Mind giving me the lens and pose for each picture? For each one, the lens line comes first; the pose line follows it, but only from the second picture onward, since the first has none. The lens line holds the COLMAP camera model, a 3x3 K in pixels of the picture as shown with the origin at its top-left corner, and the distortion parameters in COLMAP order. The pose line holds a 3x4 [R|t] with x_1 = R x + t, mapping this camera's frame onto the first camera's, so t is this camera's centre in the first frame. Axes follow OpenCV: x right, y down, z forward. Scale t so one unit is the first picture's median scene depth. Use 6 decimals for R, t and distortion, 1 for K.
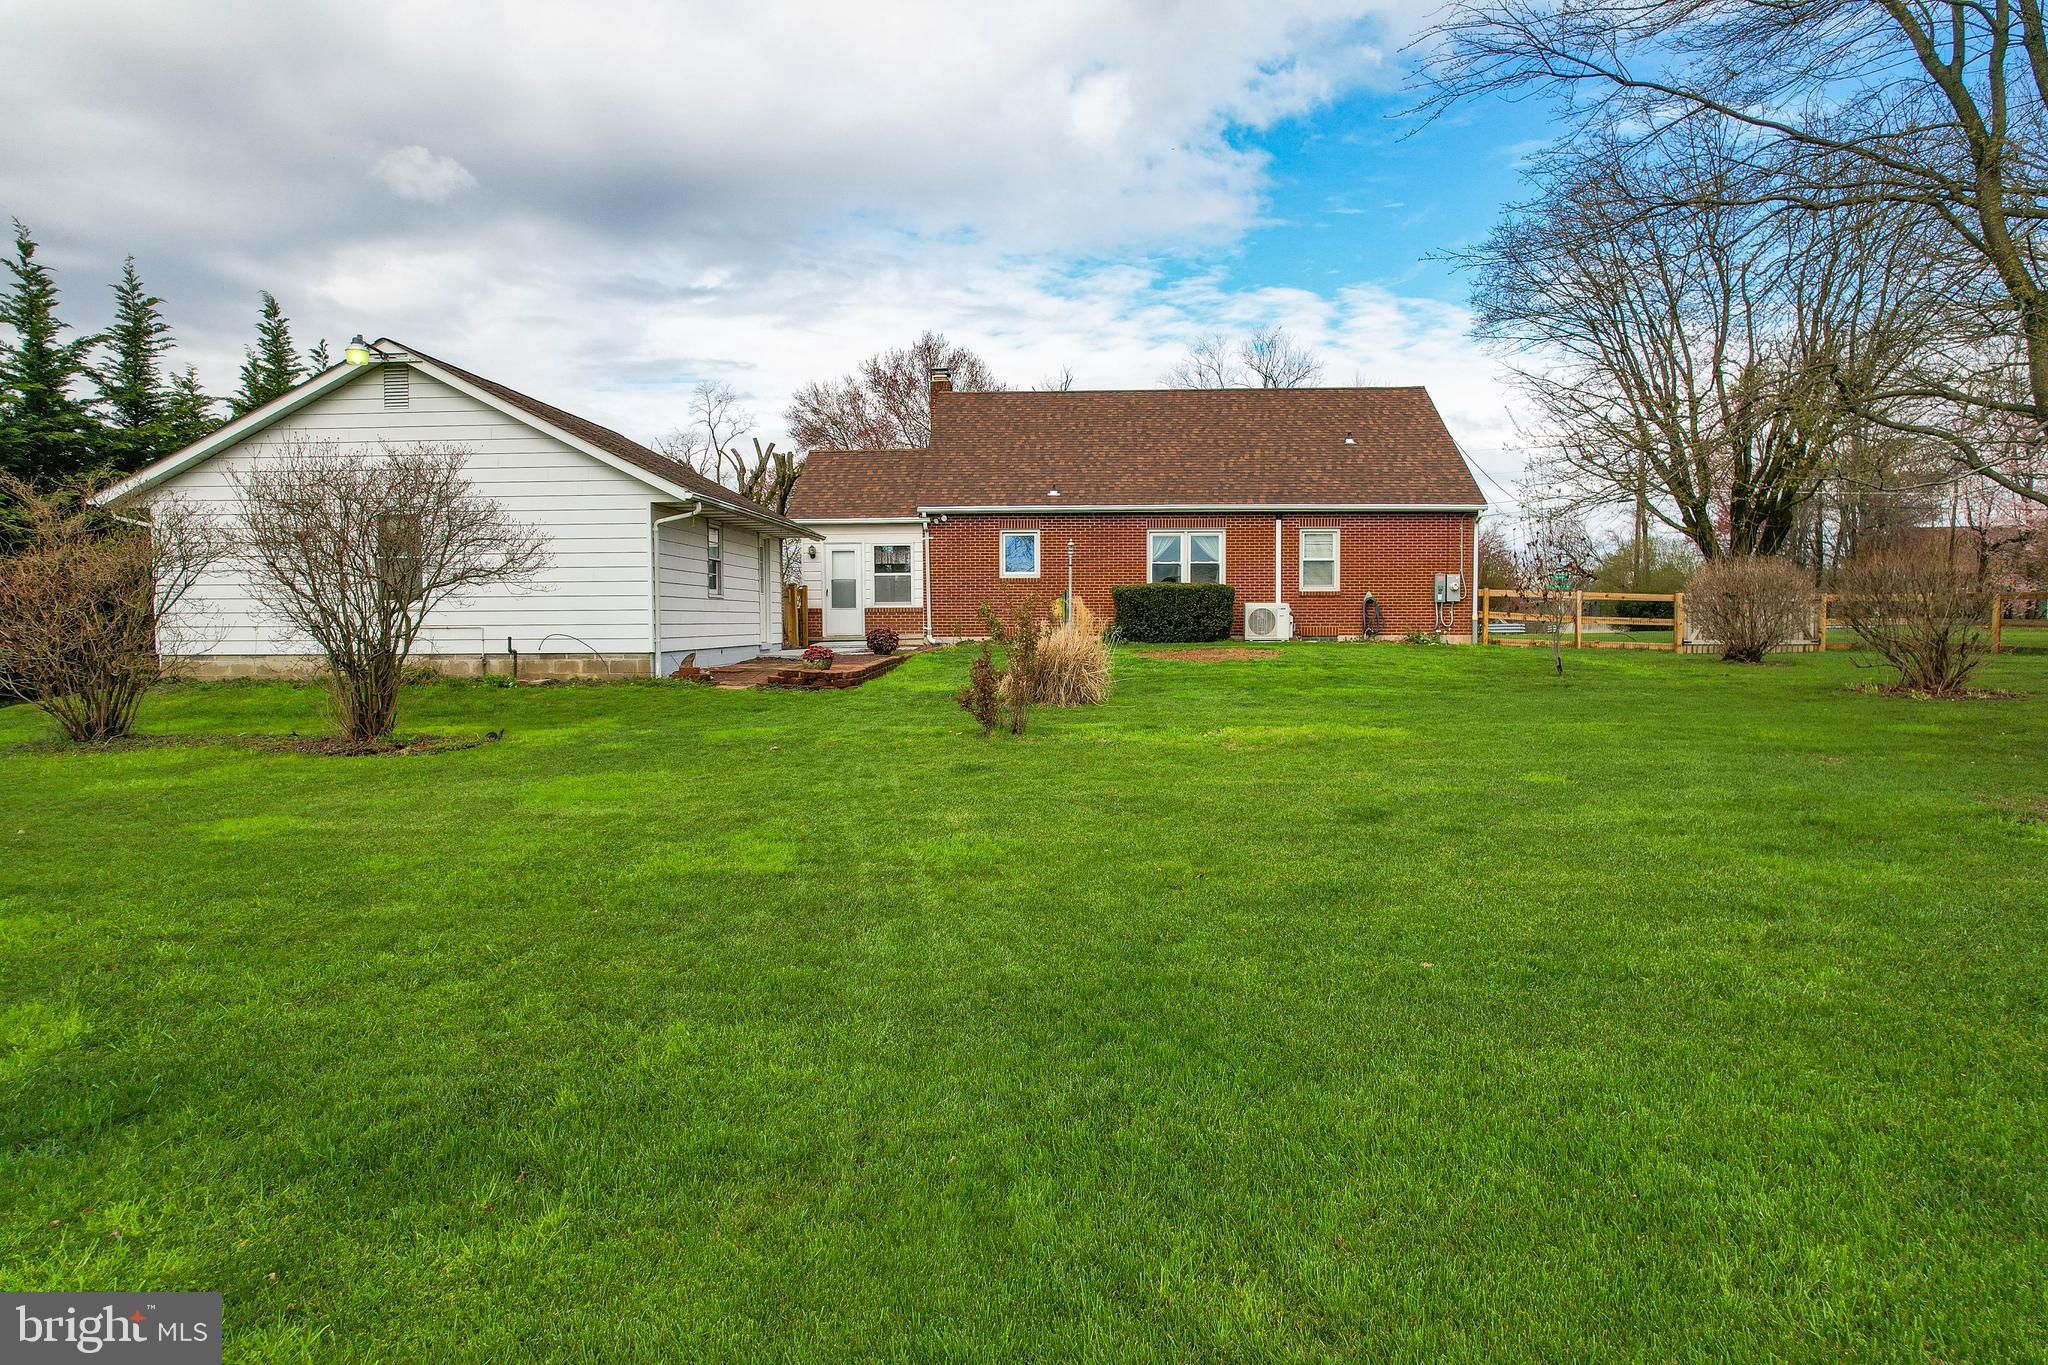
lens RADIAL K [[1329.8, 0, 1020.6], [0, 1329.8, 688.2], [0, 0, 1]] dist [-0.038538, -0.009051]
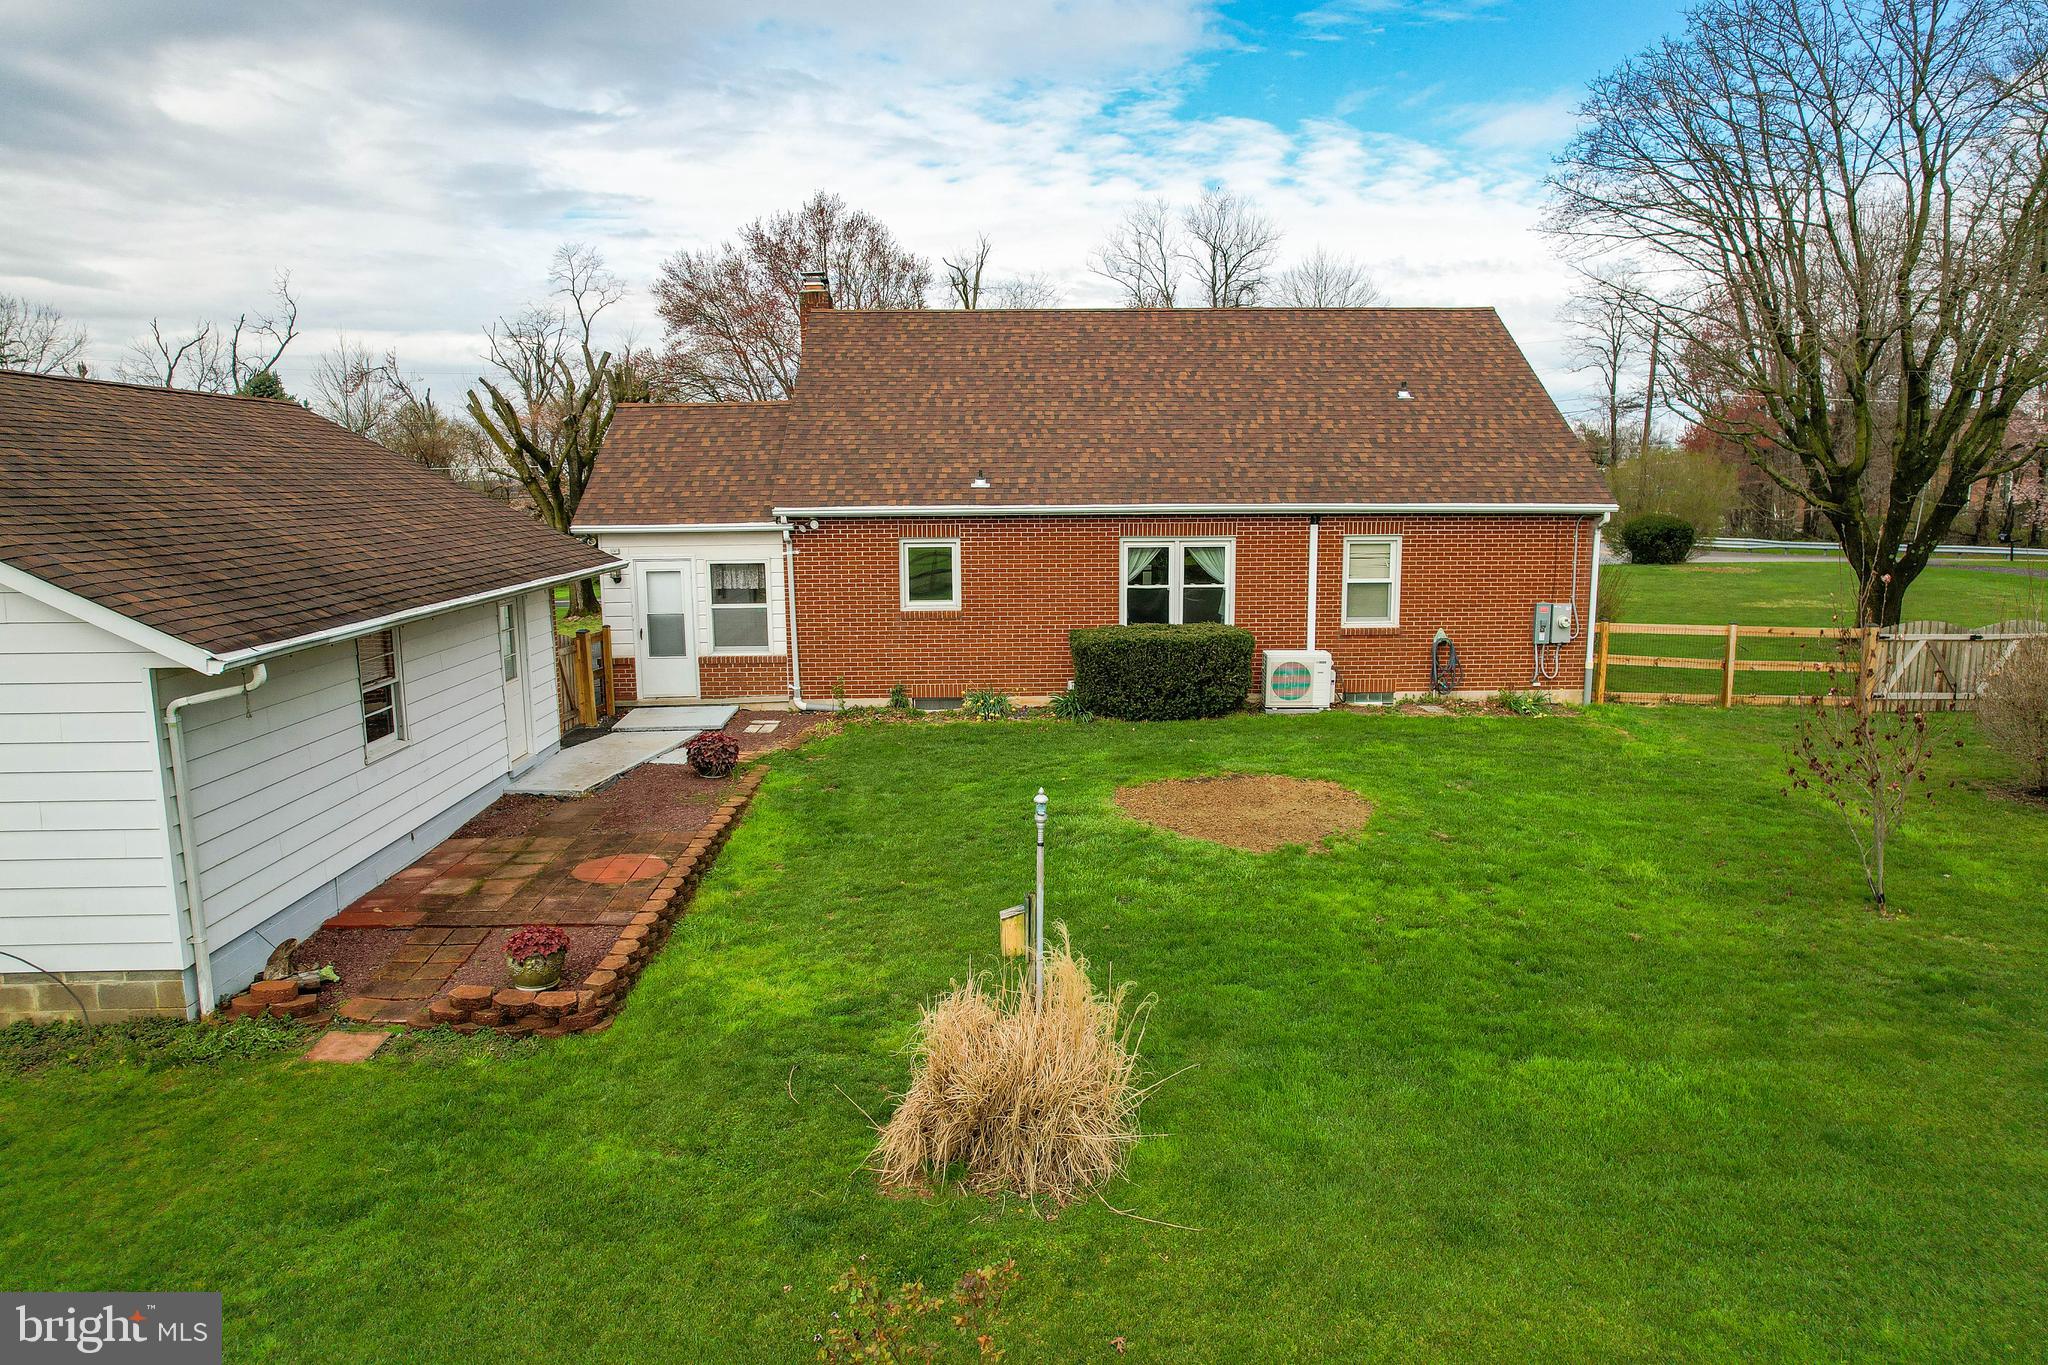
lens RADIAL K [[1329.8, 0, 1061.4], [0, 1329.8, 663.8], [0, 0, 1]] dist [-0.038538, -0.009051]
pose [[0.996926, -0.017639, 0.076334, 0.013452], [0.009470, 0.994312, 0.106080, -0.125695], [-0.077771, -0.105031, 0.991423, 0.323124]]
